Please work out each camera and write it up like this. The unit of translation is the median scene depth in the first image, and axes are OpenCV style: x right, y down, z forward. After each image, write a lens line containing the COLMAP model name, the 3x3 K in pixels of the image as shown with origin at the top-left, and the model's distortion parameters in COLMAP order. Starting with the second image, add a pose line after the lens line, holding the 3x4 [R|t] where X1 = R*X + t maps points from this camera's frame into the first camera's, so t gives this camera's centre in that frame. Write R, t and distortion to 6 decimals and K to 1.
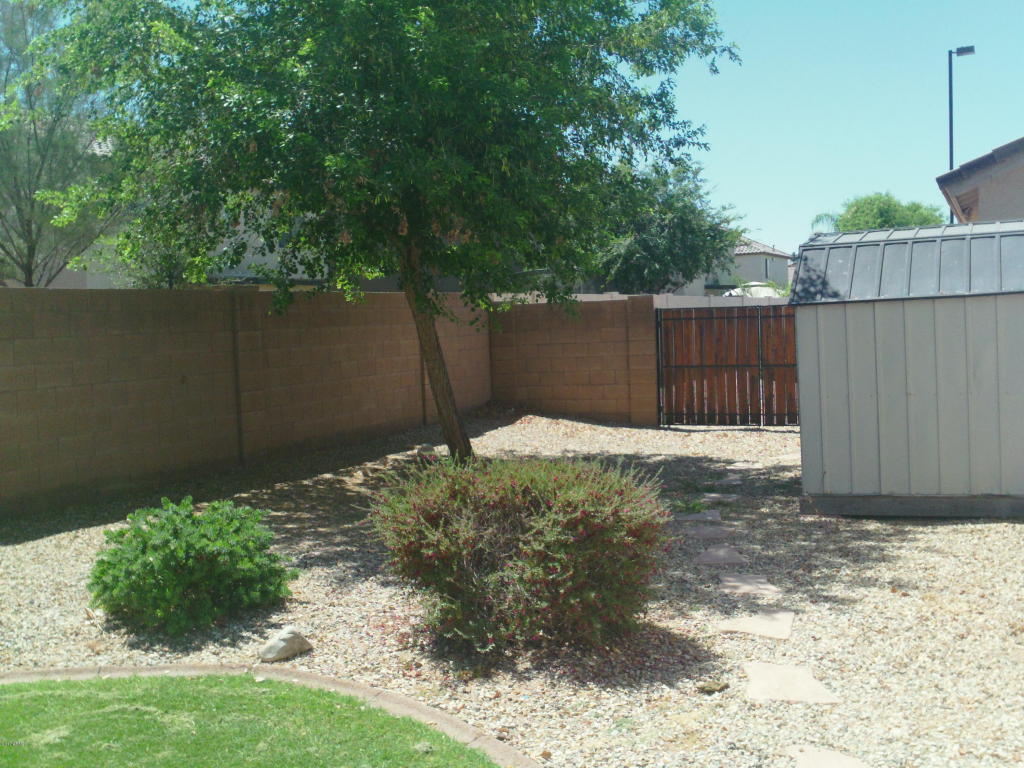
lens RADIAL K [[1177.0, 0, 511.3], [0, 1177.0, 387.3], [0, 0, 1]] dist [0.030045, 0.000000]
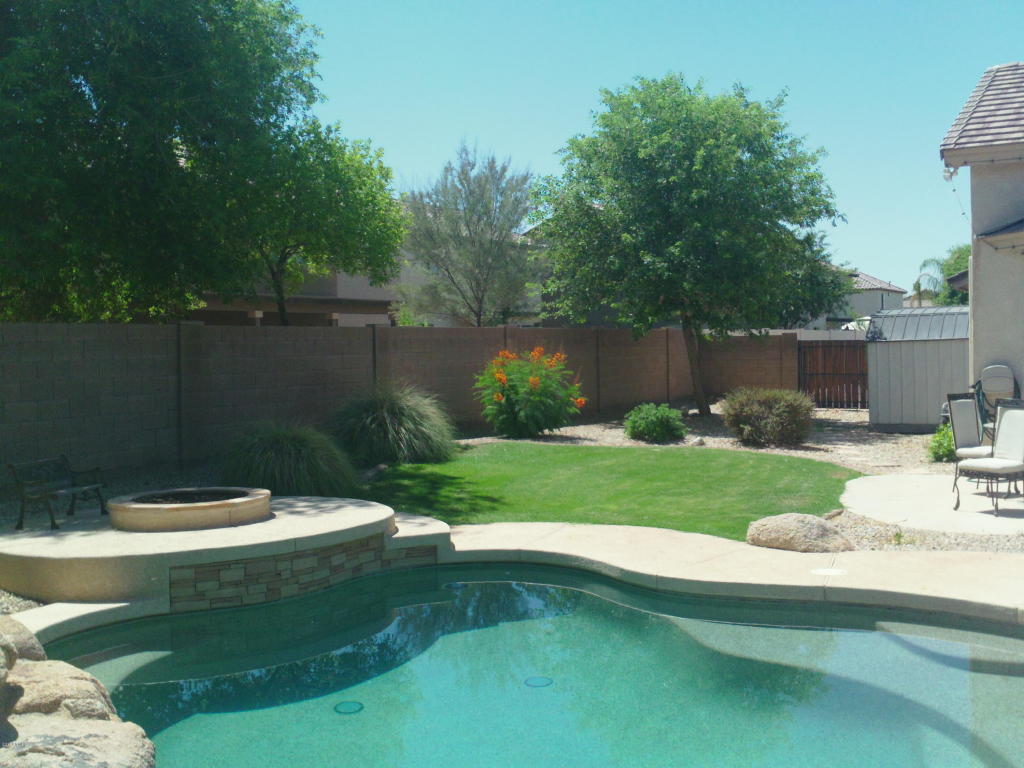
lens RADIAL K [[1177.0, 0, 511.9], [0, 1177.0, 378.3], [0, 0, 1]] dist [0.030045, 0.000000]
pose [[0.995147, 0.022486, -0.095793, -0.129204], [-0.024948, 0.999386, -0.024585, 0.041914], [0.095182, 0.026856, 0.995098, -0.767347]]
